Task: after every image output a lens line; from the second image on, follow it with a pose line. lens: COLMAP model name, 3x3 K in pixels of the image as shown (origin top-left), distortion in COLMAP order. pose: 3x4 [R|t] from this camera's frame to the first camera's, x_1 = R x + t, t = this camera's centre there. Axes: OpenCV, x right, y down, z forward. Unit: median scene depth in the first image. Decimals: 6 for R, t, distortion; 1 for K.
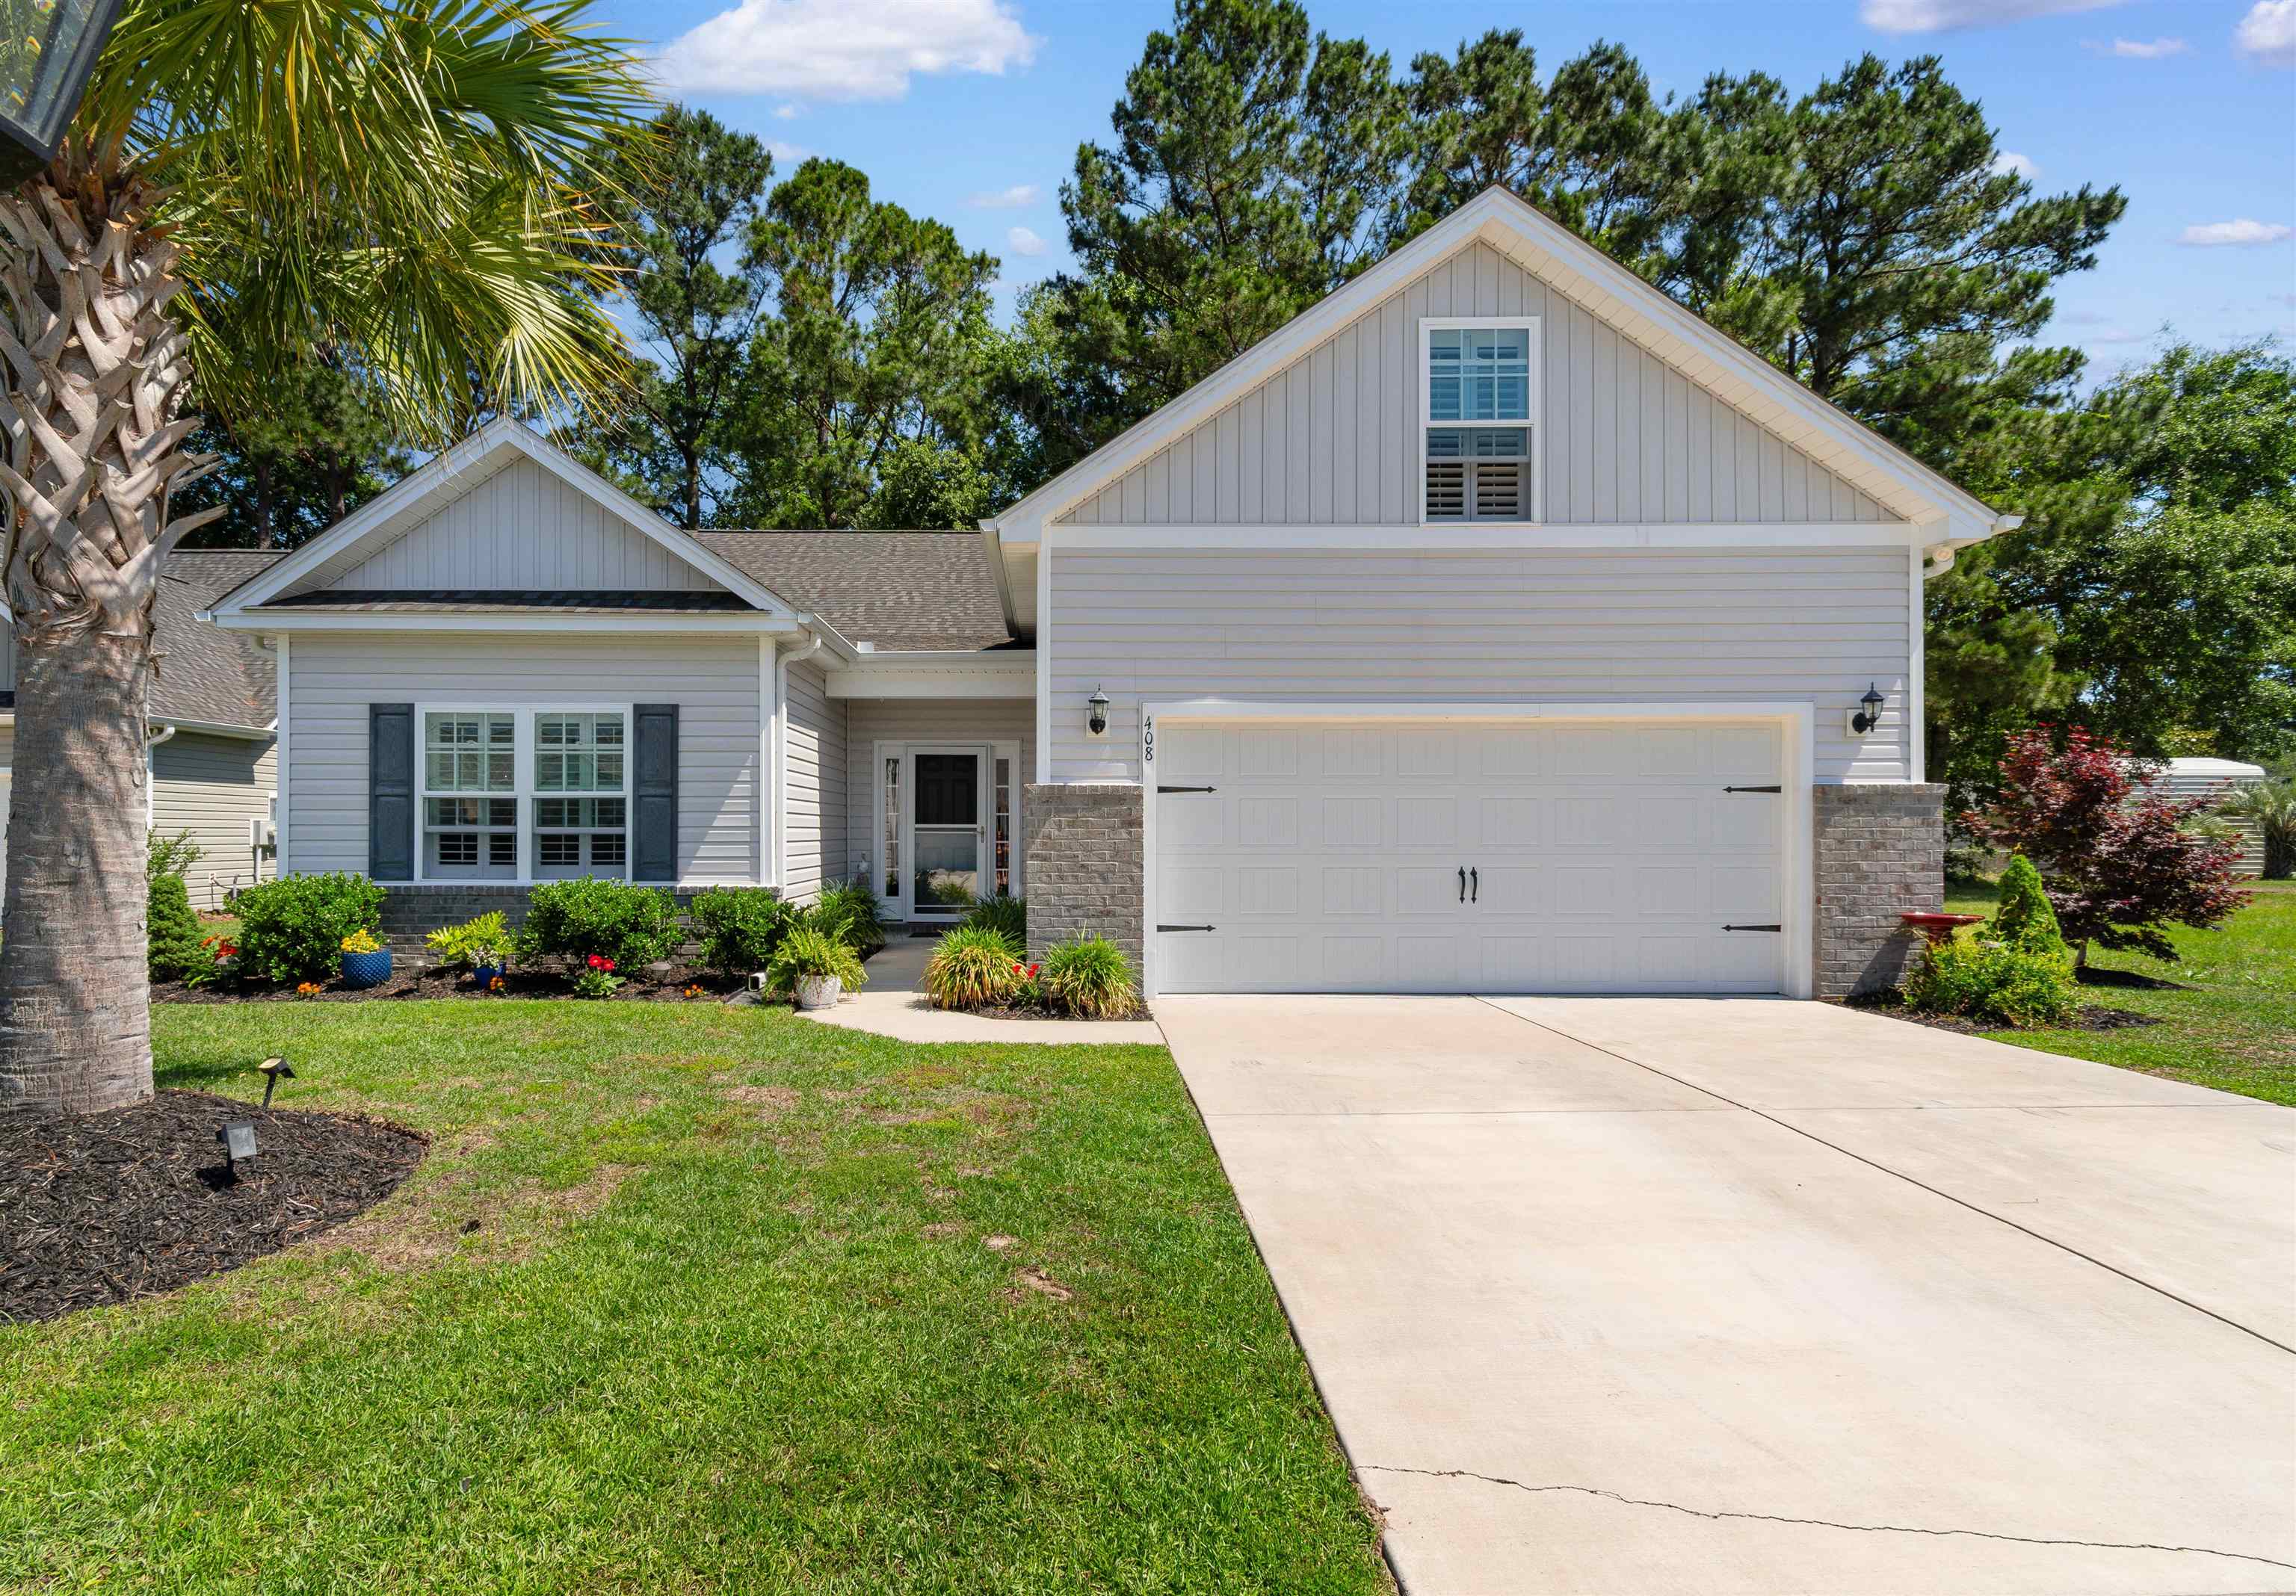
lens RADIAL K [[1197.2, 0, 1127.1], [0, 1197.2, 790.1], [0, 0, 1]] dist [-0.000357, 0.000091]
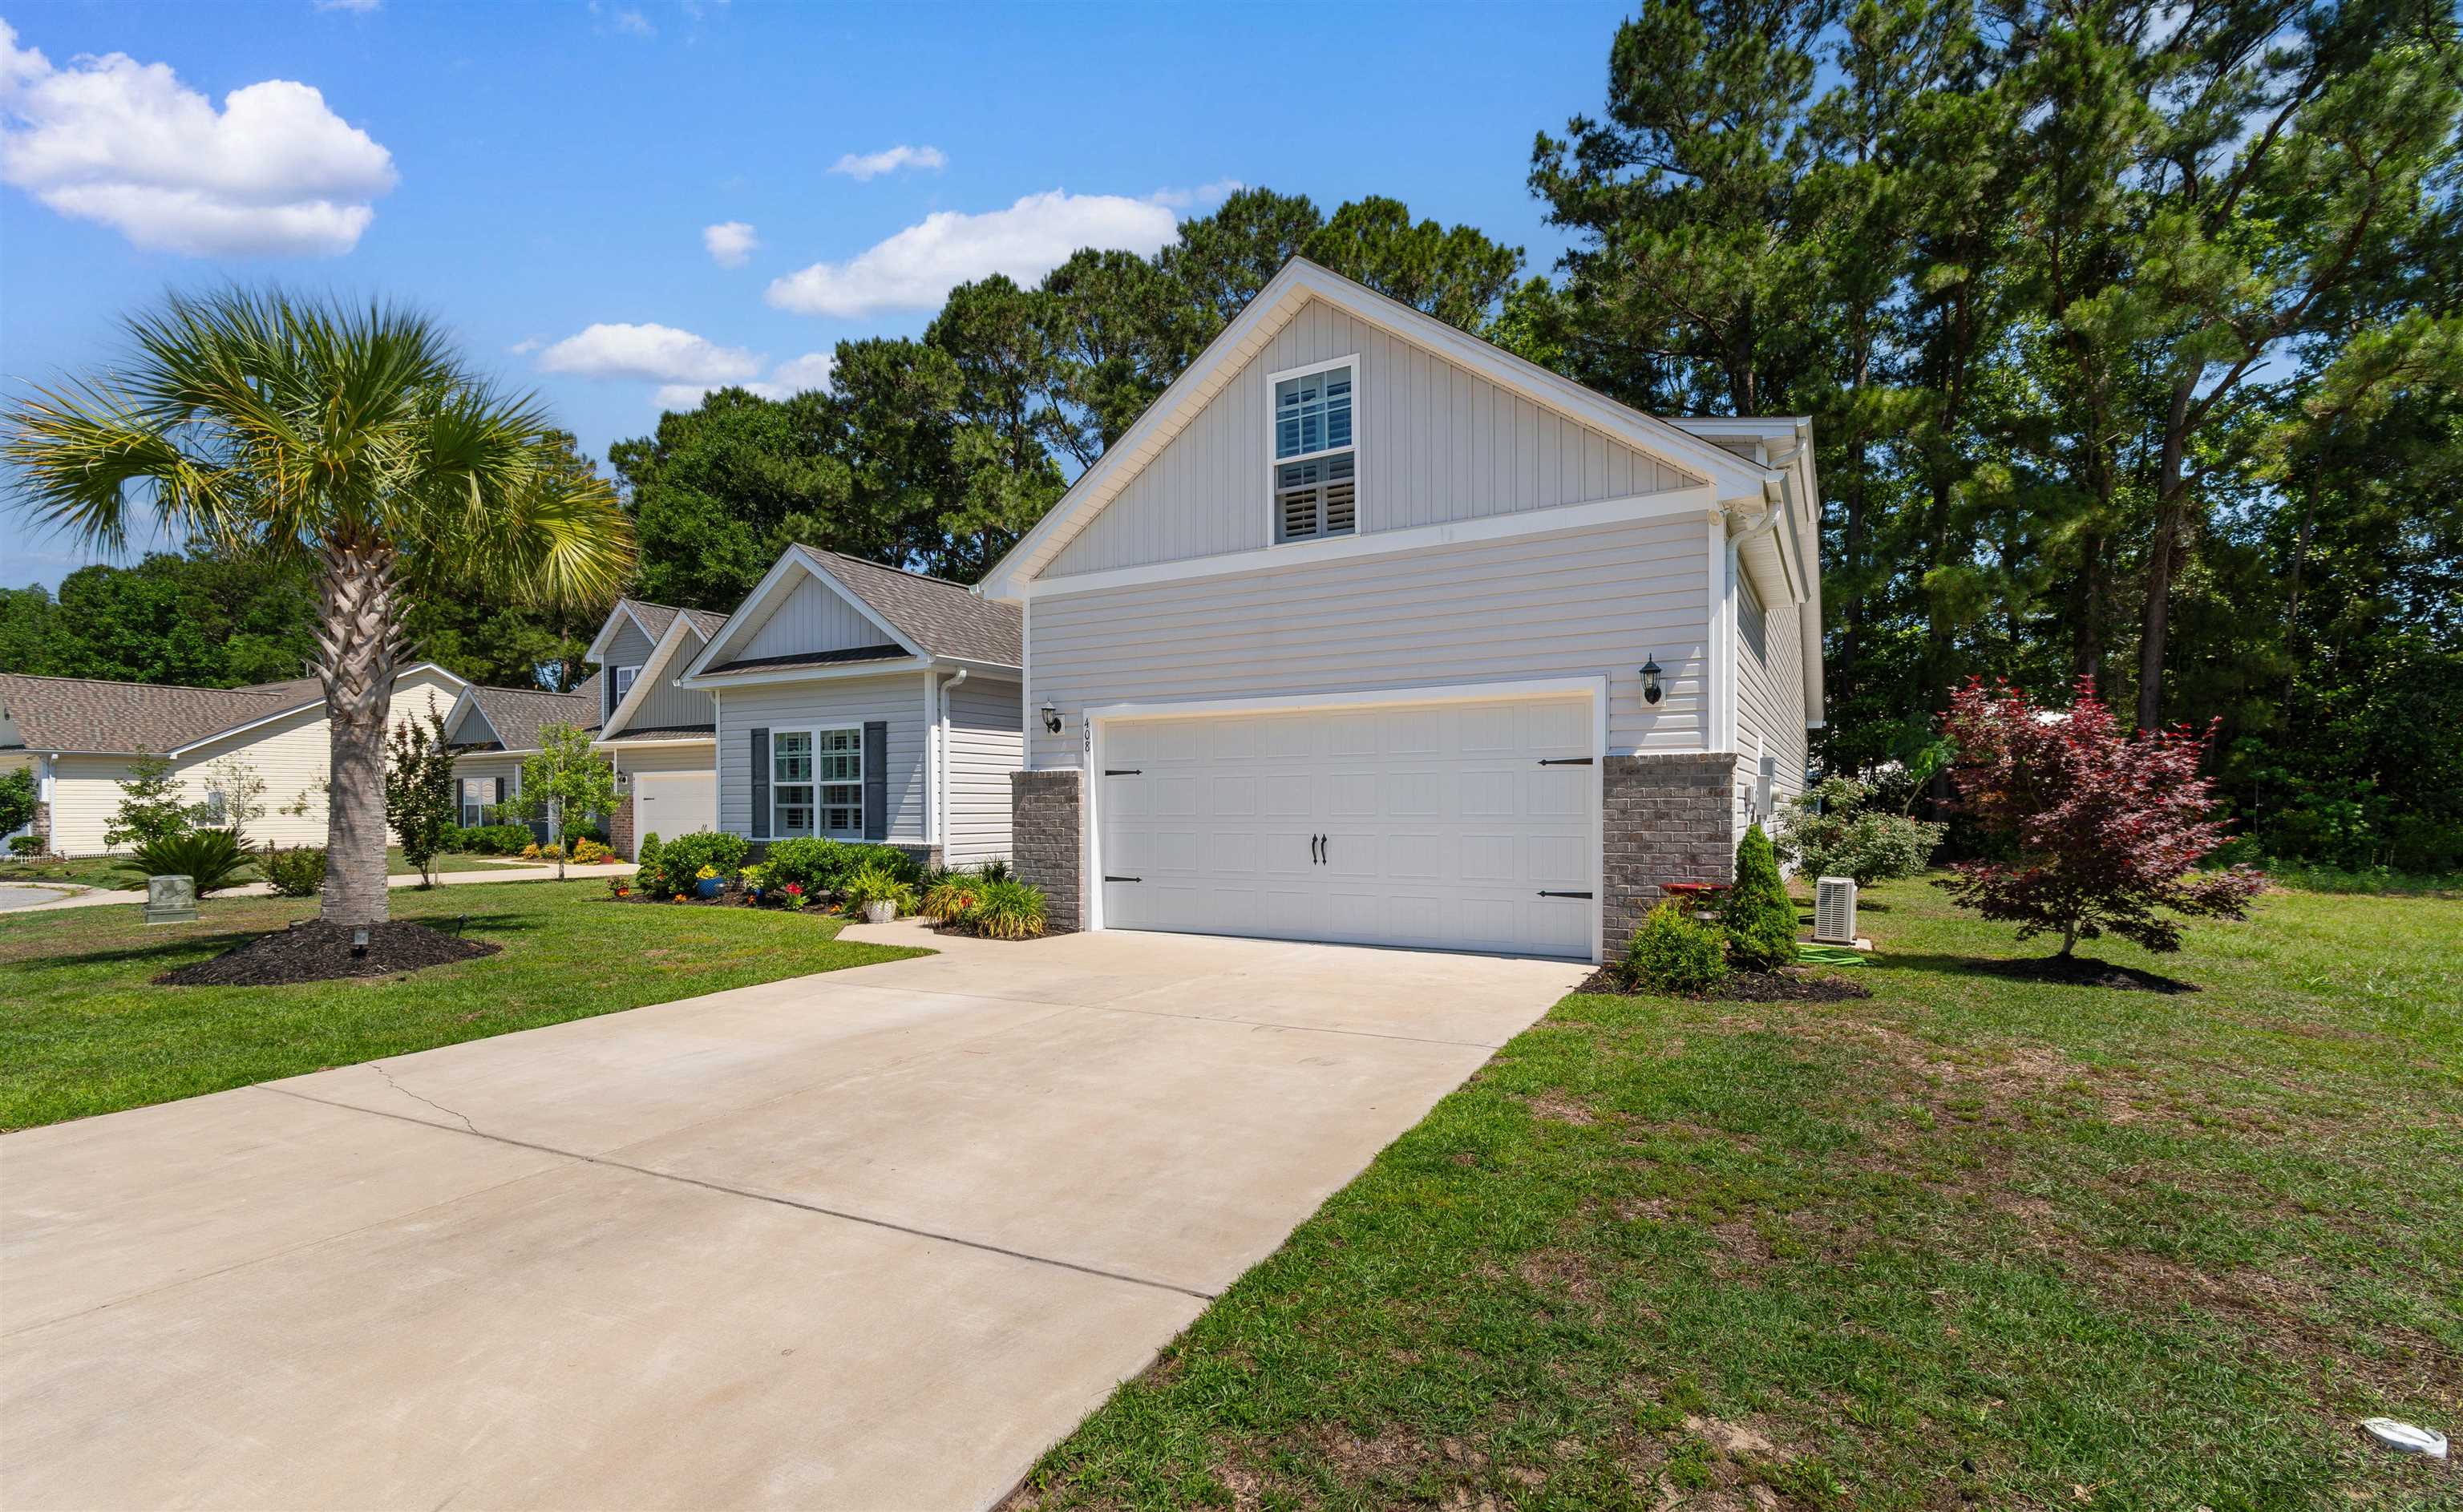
lens RADIAL K [[1184.8, 0, 1221.3], [0, 1184.8, 776.2], [0, 0, 1]] dist [0.003986, 0.000383]
pose [[0.849943, -0.018003, -0.526567, 0.761759], [0.023637, 0.999713, 0.003973, 0.000696], [0.526344, -0.015823, 0.850124, -0.035128]]
